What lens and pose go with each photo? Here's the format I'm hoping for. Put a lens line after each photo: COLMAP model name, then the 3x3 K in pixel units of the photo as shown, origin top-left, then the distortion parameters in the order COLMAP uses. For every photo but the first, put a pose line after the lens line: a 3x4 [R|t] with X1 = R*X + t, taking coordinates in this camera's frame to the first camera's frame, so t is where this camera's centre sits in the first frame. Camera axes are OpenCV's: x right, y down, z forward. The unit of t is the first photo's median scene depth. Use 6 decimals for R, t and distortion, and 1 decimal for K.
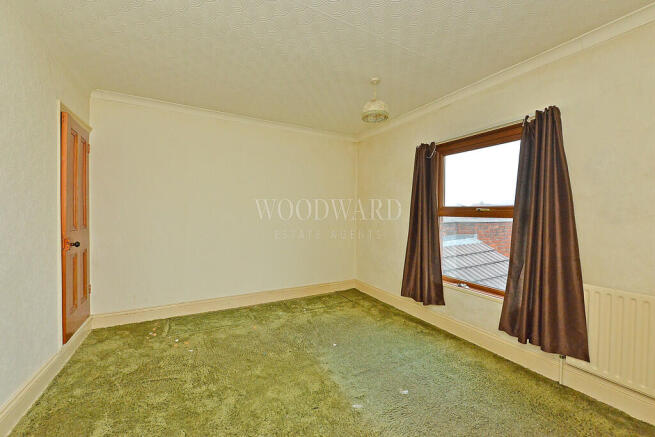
lens RADIAL K [[262.3, 0, 330.8], [0, 262.3, 216.2], [0, 0, 1]] dist [-0.000716, -0.000335]
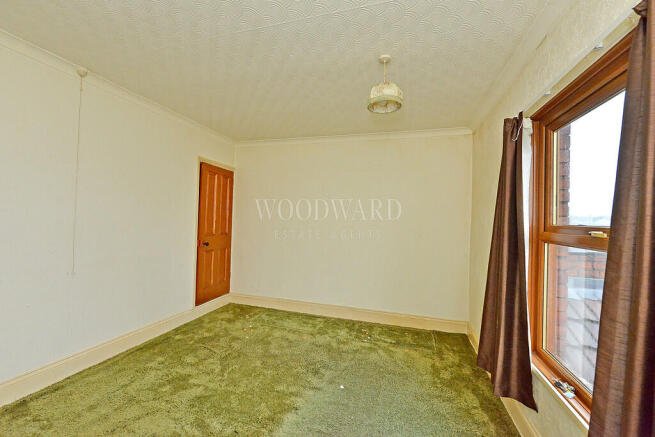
lens RADIAL K [[262.3, 0, 328.6], [0, 262.3, 220.6], [0, 0, 1]] dist [-0.000716, -0.000335]
pose [[0.699564, 0.004413, -0.714556, 0.504218], [-0.027821, 0.999391, -0.021065, -0.016616], [0.714028, 0.034616, 0.699261, 0.319997]]
